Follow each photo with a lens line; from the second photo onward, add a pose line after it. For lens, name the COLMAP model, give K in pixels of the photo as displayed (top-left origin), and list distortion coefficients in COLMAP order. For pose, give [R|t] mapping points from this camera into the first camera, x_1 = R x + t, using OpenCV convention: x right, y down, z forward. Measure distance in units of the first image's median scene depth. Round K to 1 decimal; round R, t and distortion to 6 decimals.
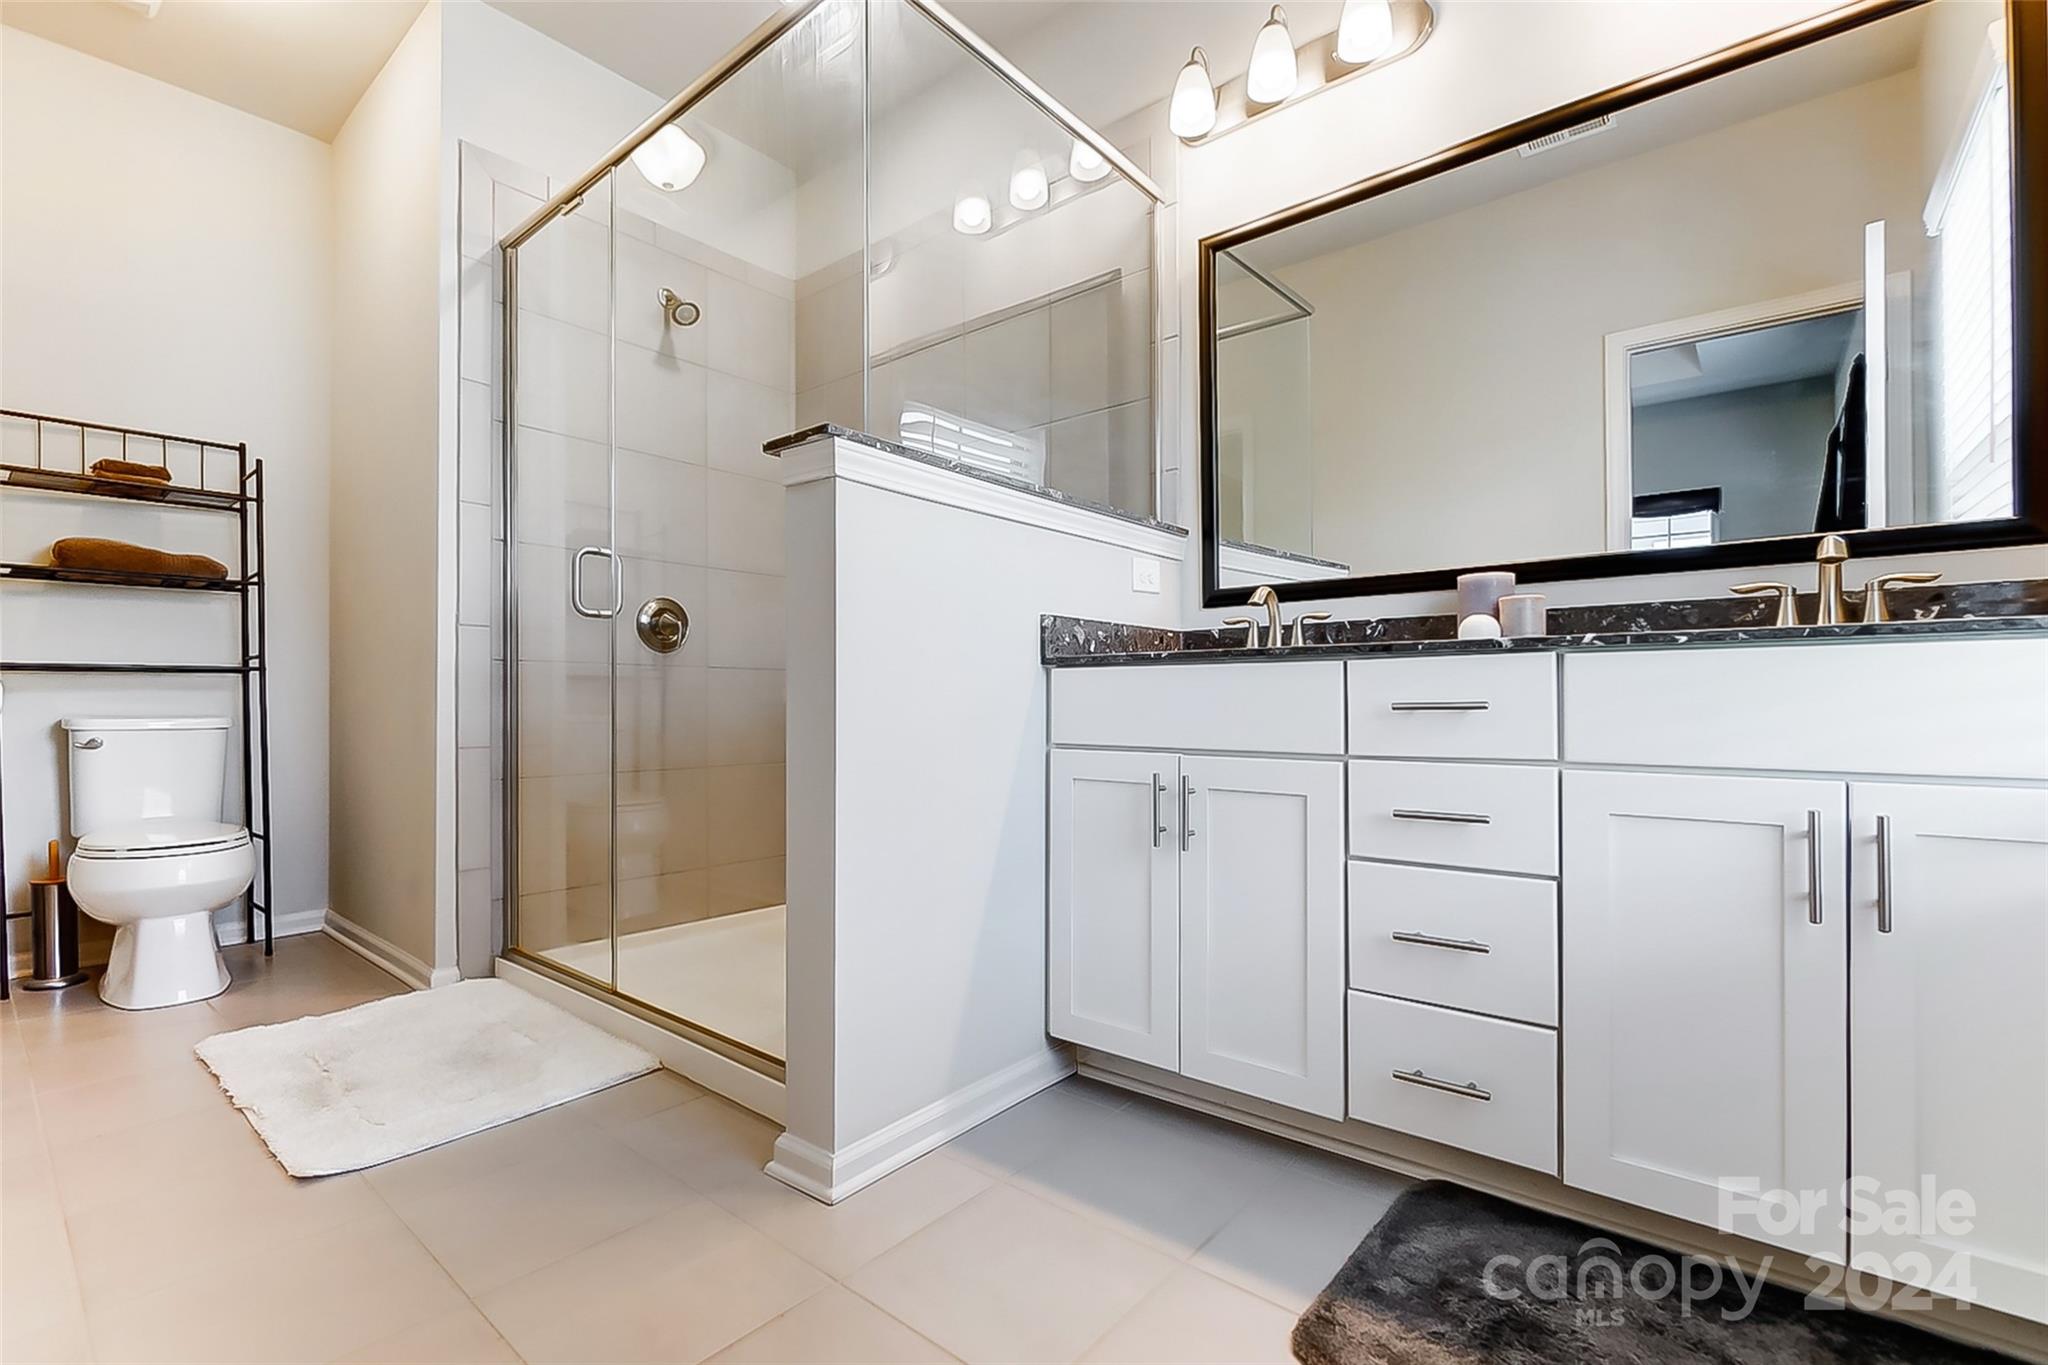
lens RADIAL K [[910.9, 0, 1017.1], [0, 910.9, 694.4], [0, 0, 1]] dist [0.001604, 0.000035]
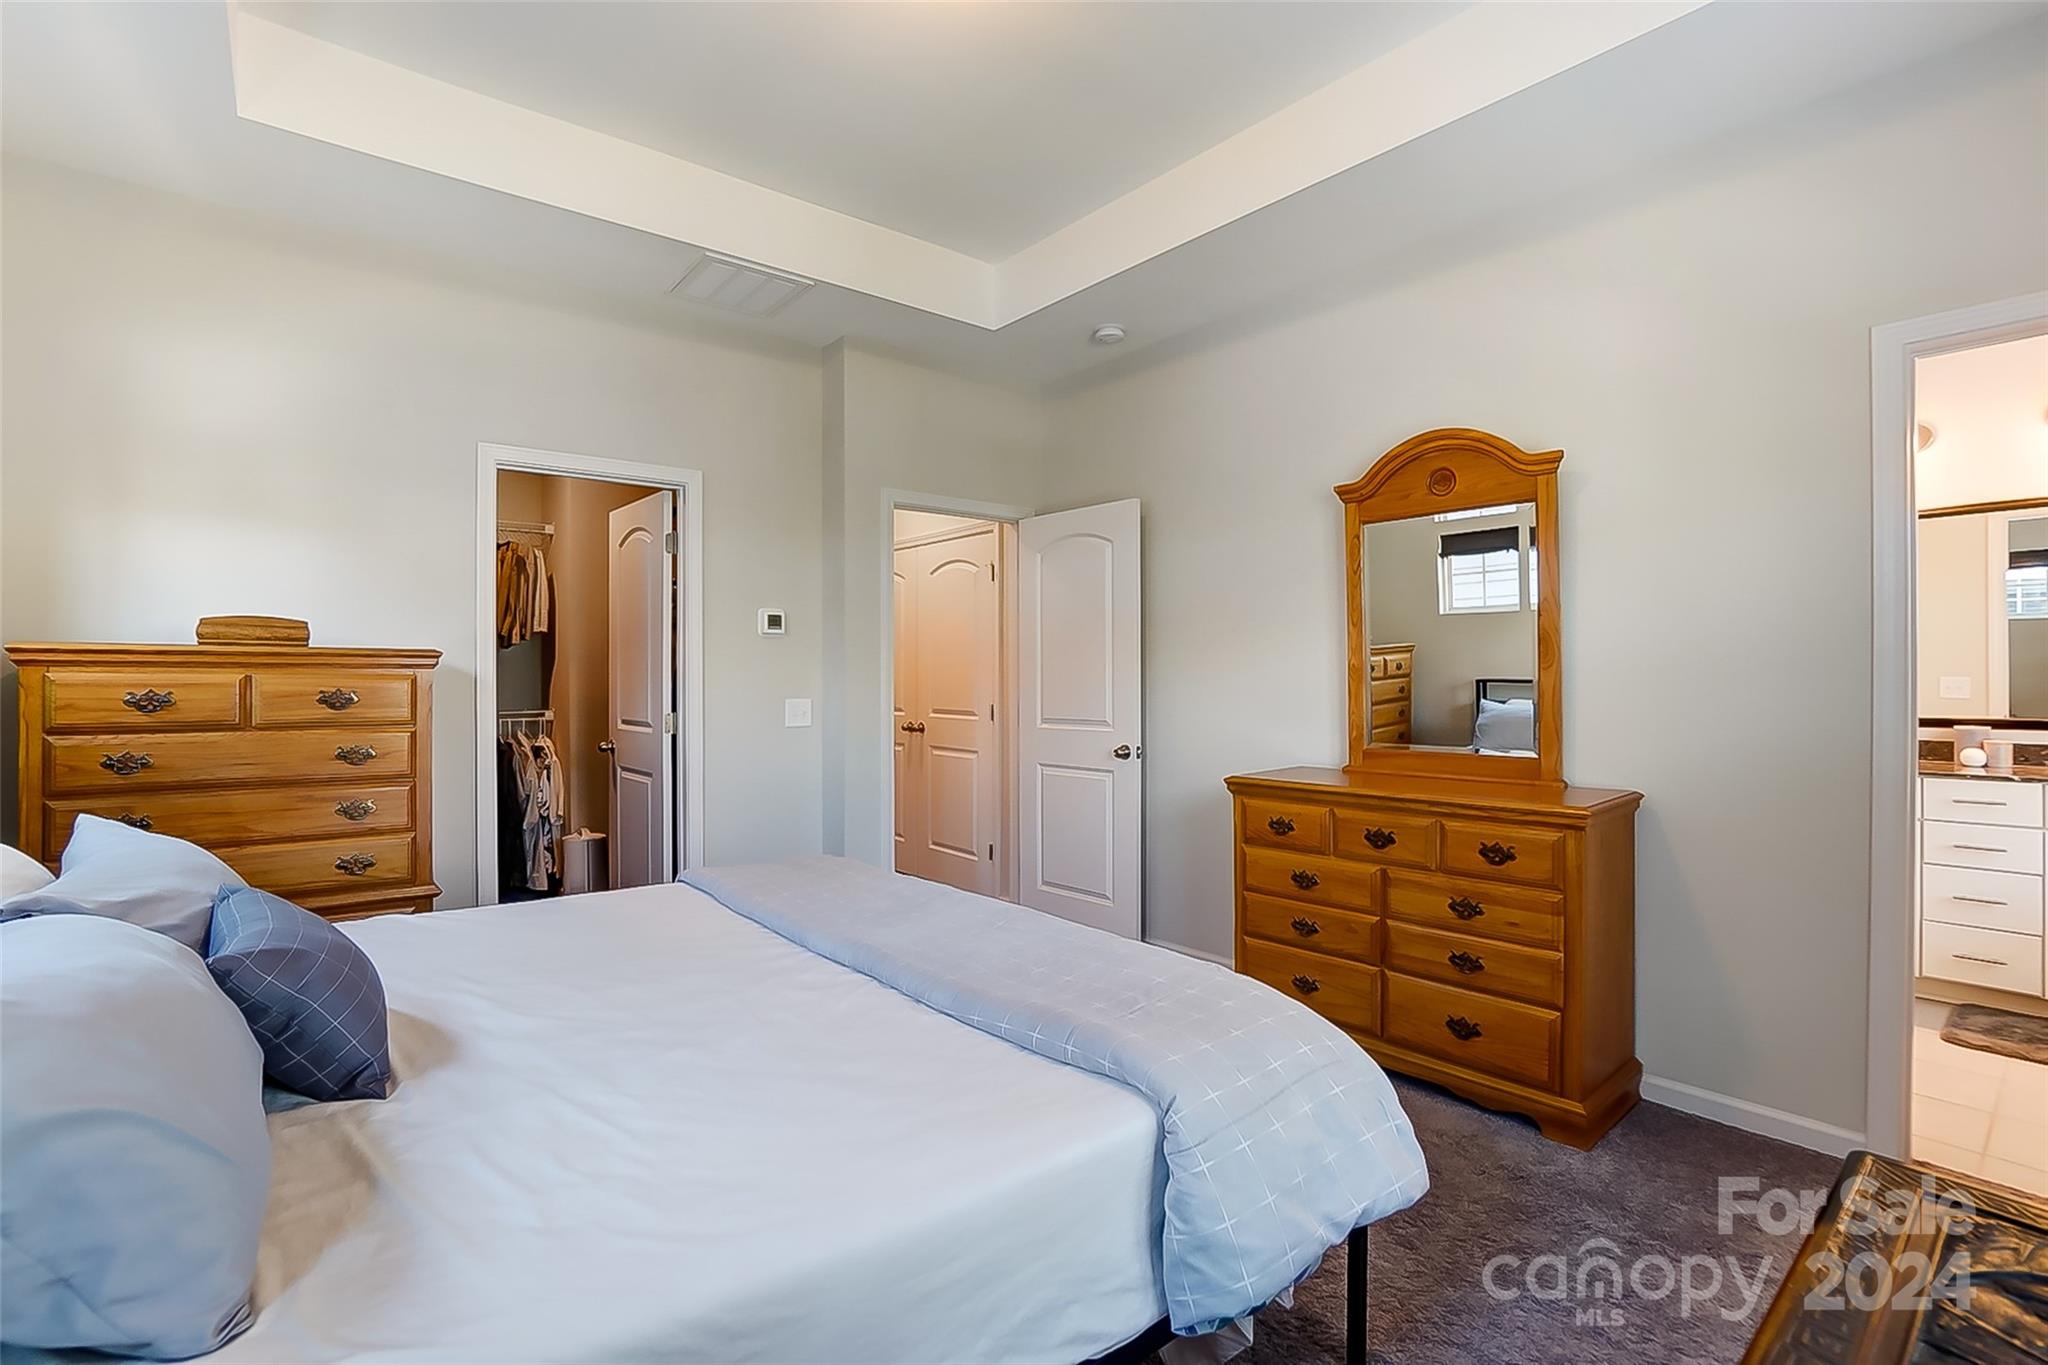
lens RADIAL K [[918.0, 0, 1010.4], [0, 918.0, 673.5], [0, 0, 1]] dist [-0.057952, 0.021642]
pose [[0.982998, 0.000559, -0.183616, -1.492157], [-0.000068, 0.999996, 0.002683, -0.305217], [0.183617, -0.002625, 0.982994, -1.616888]]
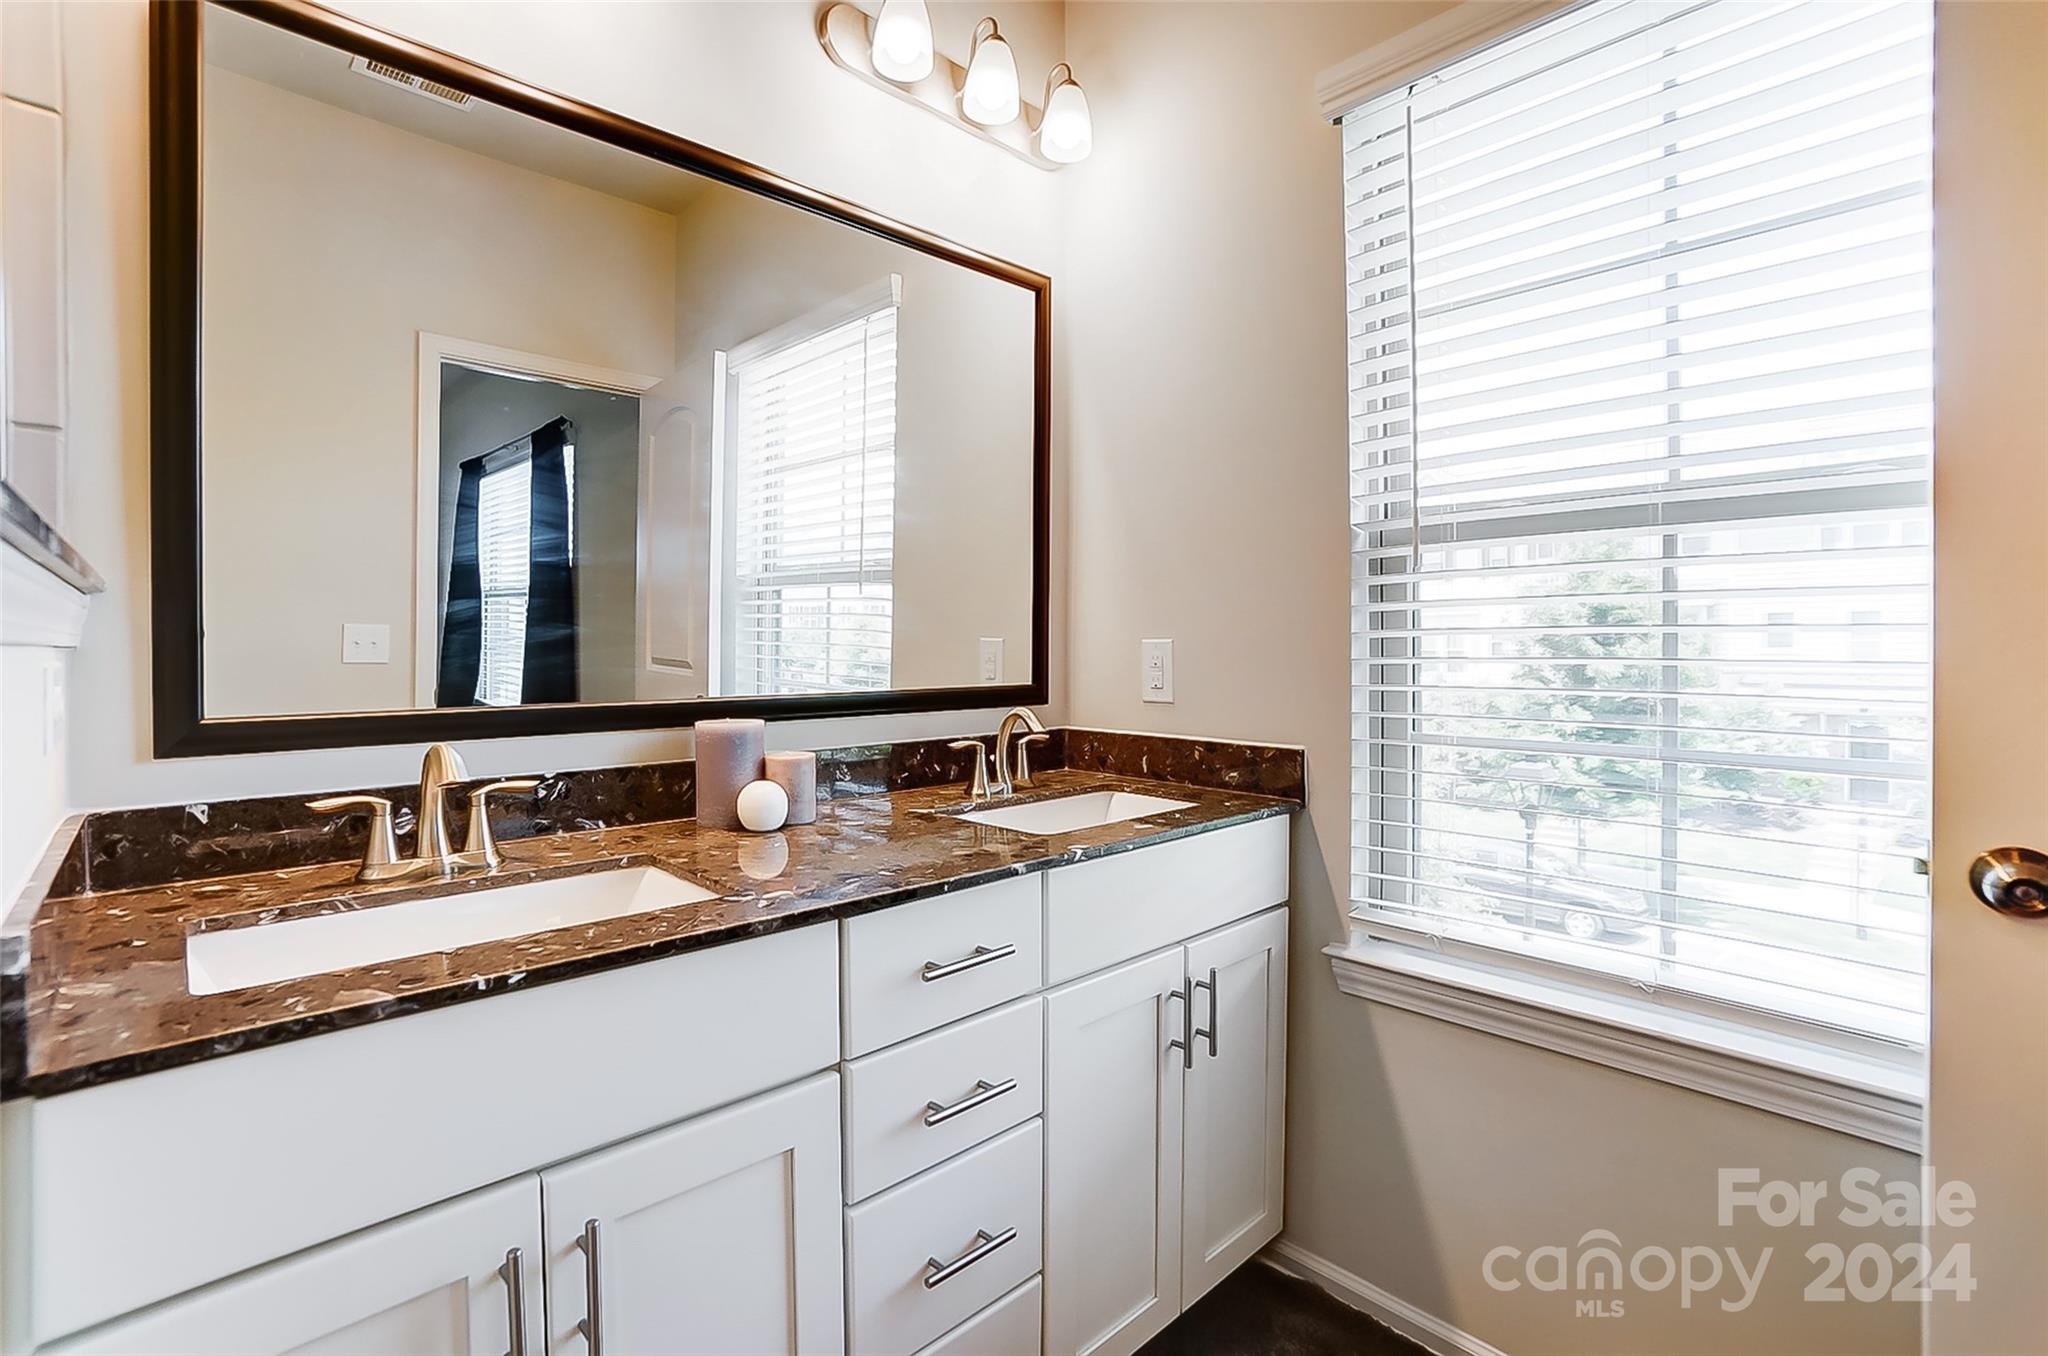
lens RADIAL K [[918.0, 0, 1010.4], [0, 918.0, 669.0], [0, 0, 1]] dist [-0.057952, 0.021642]
pose [[0.143054, -0.016675, 0.989574, -0.260408], [-0.000112, 0.999858, 0.016865, -0.224196], [-0.989715, -0.002523, 0.143032, 0.786342]]
